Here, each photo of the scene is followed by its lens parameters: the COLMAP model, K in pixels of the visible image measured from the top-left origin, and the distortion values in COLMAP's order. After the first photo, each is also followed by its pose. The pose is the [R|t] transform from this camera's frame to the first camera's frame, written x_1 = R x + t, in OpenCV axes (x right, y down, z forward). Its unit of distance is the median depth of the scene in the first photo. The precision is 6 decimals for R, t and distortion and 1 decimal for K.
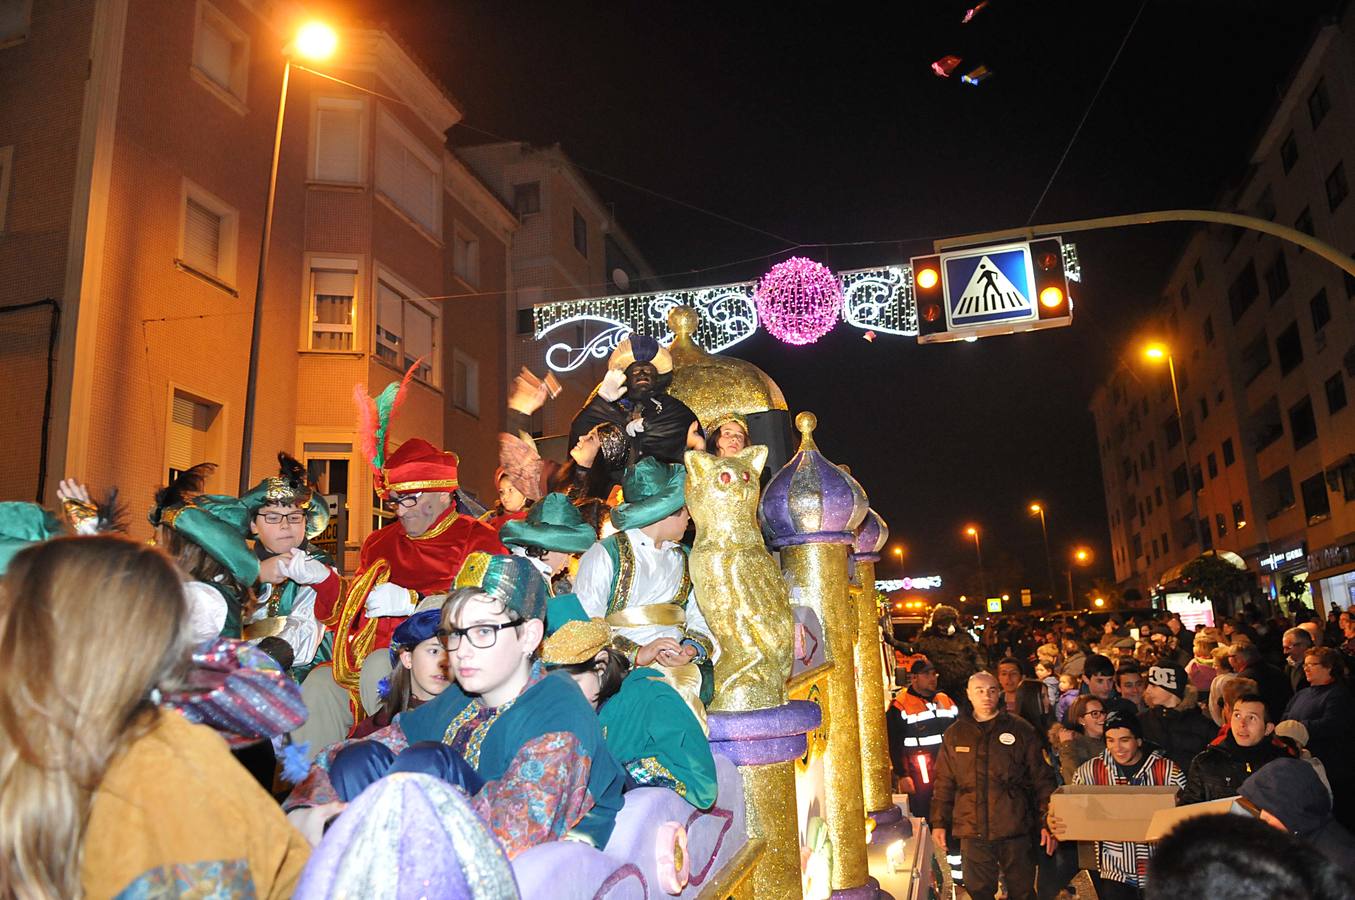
lens RADIAL K [[1006.8, 0, 679.5], [0, 1006.8, 470.4], [0, 0, 1]] dist [-0.024206, -0.035111]
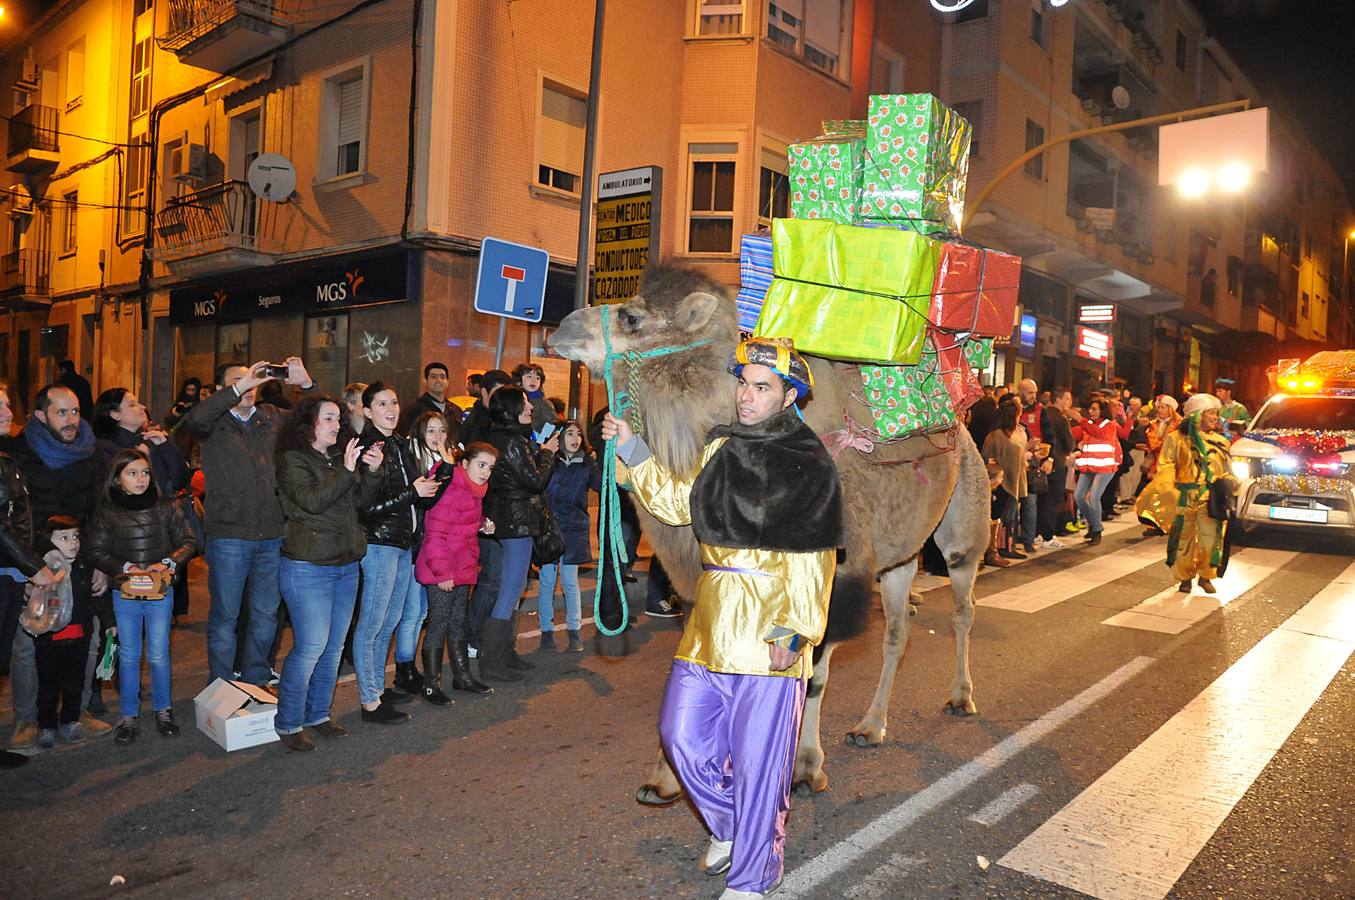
lens RADIAL K [[1006.8, 0, 679.5], [0, 1006.8, 470.4], [0, 0, 1]] dist [-0.024206, -0.035111]
pose [[0.895584, 0.104530, -0.432438, 0.042270], [0.002140, 0.970983, 0.239141, 0.038555], [0.444887, -0.215096, 0.869373, 0.115039]]
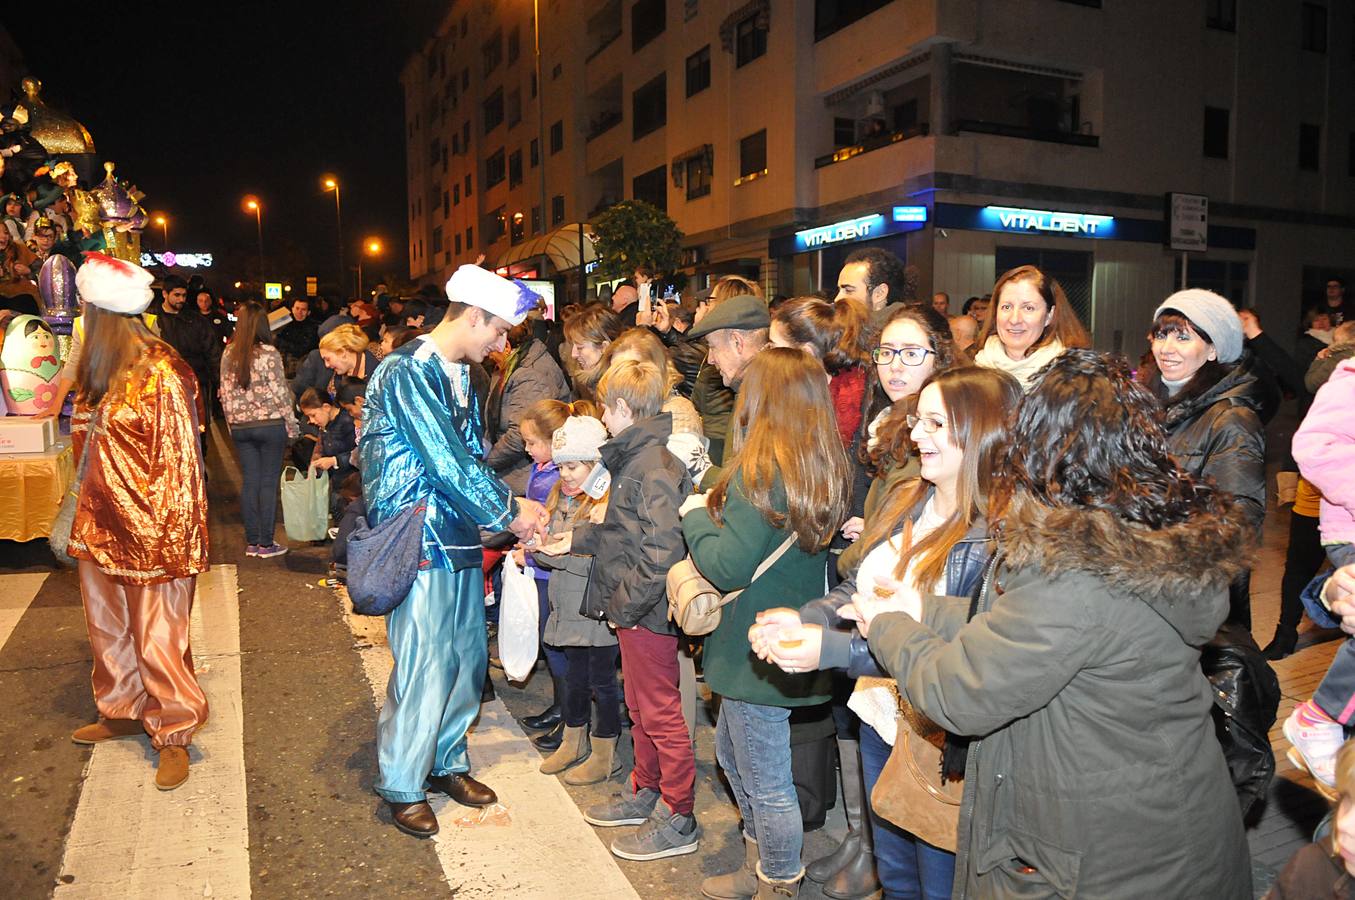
lens RADIAL K [[1006.8, 0, 679.5], [0, 1006.8, 470.4], [0, 0, 1]] dist [-0.024206, -0.035111]
pose [[0.773553, -0.028070, 0.633110, 0.139500], [-0.159704, 0.958142, 0.237611, 0.086601], [-0.613278, -0.284915, 0.736691, 0.440687]]
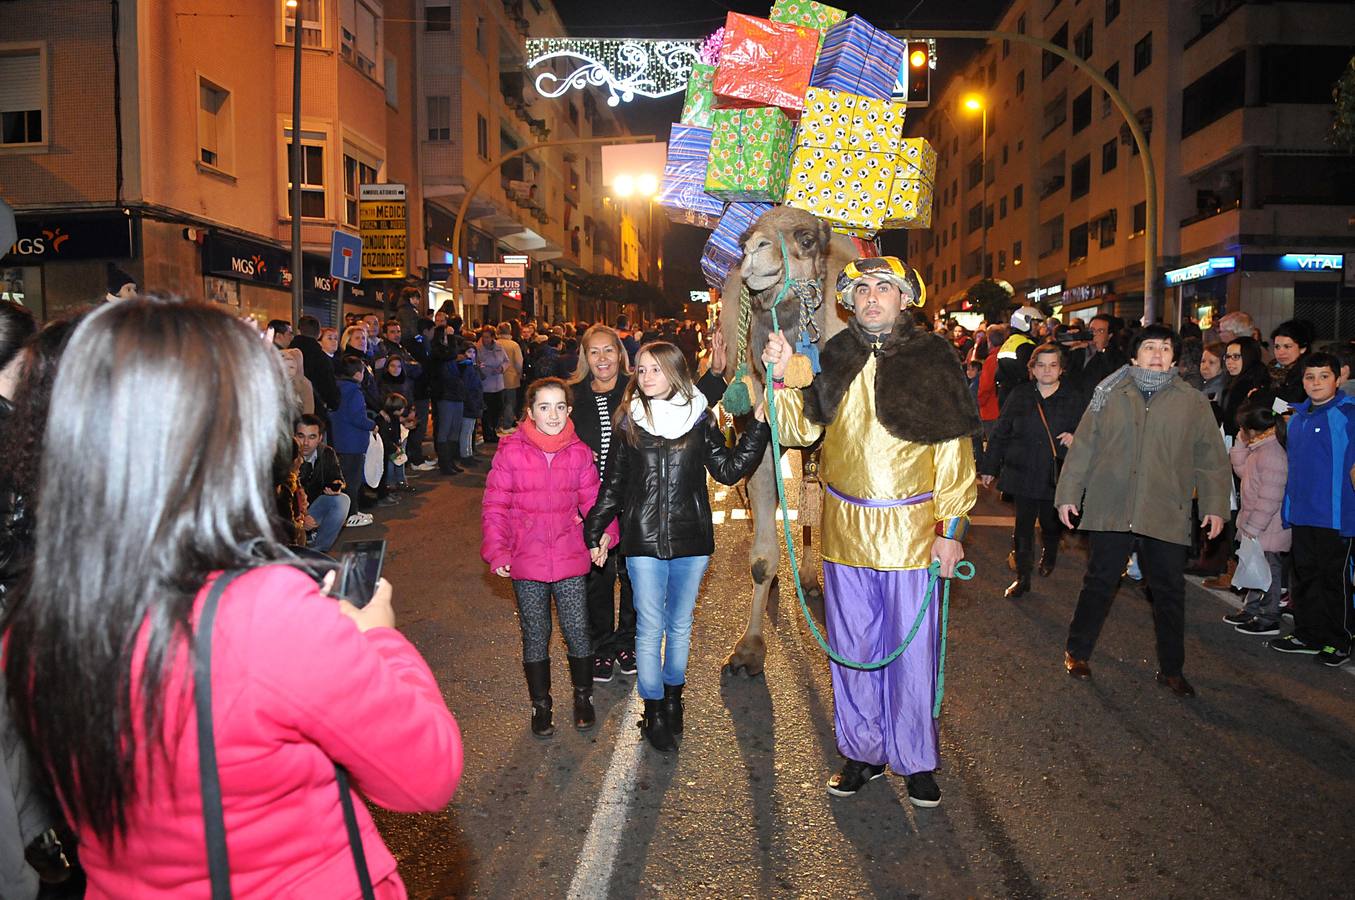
lens RADIAL K [[1006.8, 0, 679.5], [0, 1006.8, 470.4], [0, 0, 1]] dist [-0.024206, -0.035111]
pose [[0.979159, 0.028228, 0.201125, -0.130261], [-0.084409, 0.957276, 0.276583, -0.006315], [-0.184725, -0.287796, 0.939708, -0.245777]]
